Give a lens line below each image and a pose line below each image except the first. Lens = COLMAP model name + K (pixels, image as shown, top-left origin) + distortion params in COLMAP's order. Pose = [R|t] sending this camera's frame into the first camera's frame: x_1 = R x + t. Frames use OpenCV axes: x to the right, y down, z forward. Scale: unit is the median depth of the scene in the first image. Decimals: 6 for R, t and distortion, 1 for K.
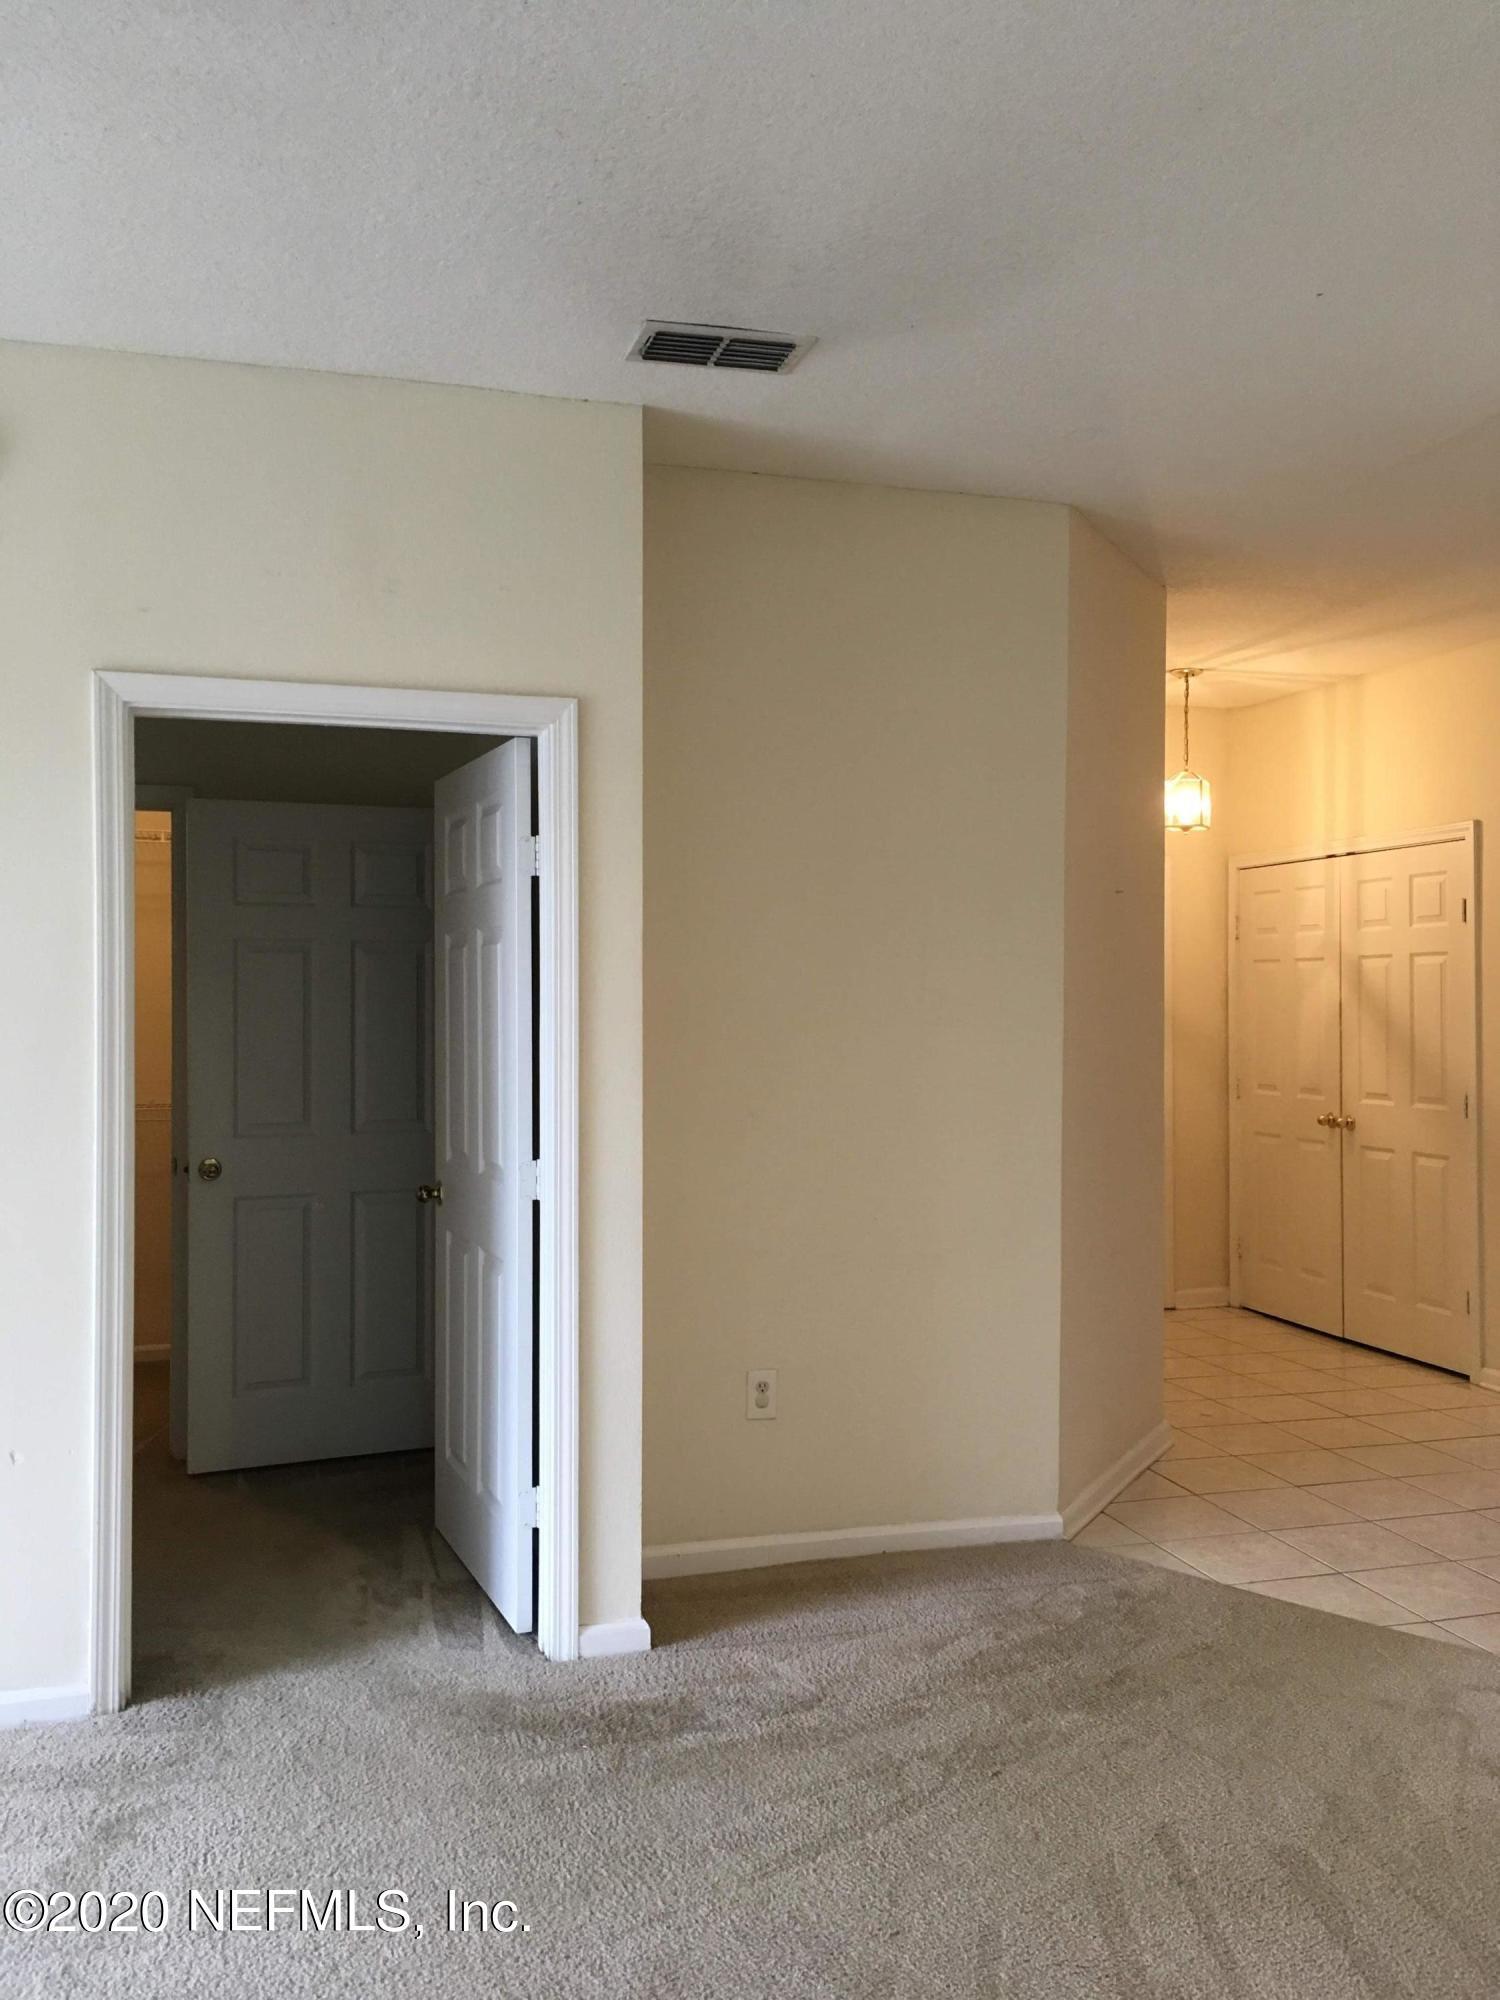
lens RADIAL K [[1710.7, 0, 734.0], [0, 1710.7, 1001.5], [0, 0, 1]] dist [0.074825, -0.104833]
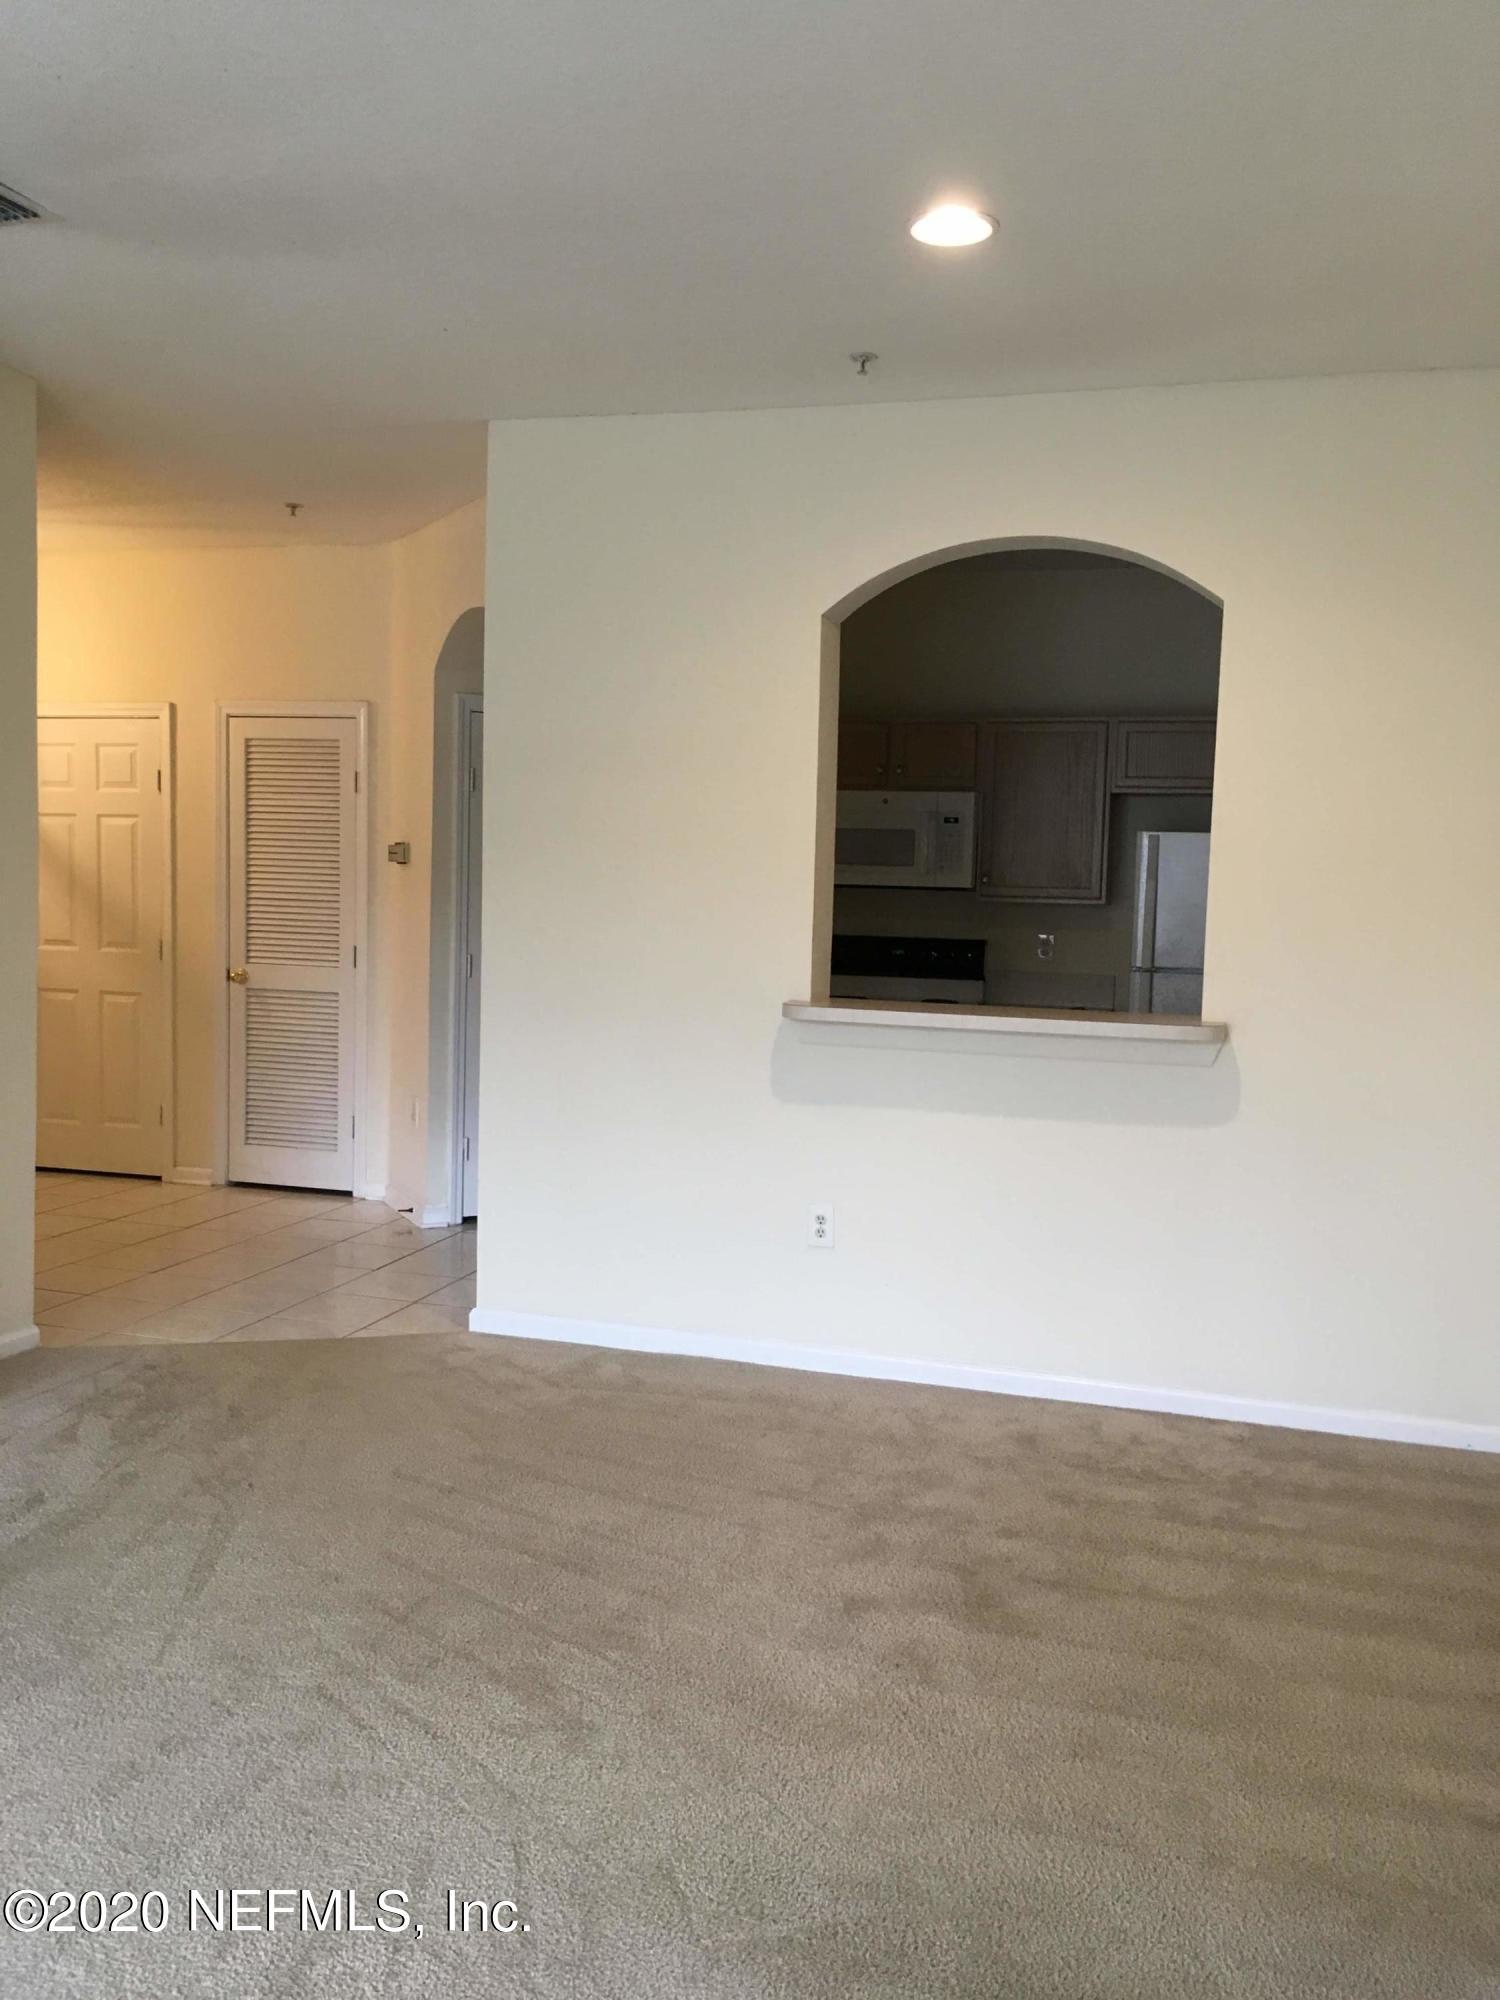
lens RADIAL K [[1710.7, 0, 763.9], [0, 1710.7, 998.2], [0, 0, 1]] dist [0.074825, -0.104833]
pose [[0.545237, -0.045979, 0.837020, -0.477175], [-0.023252, 0.997281, 0.069930, 0.004385], [-0.837959, -0.057591, 0.542686, 0.033899]]
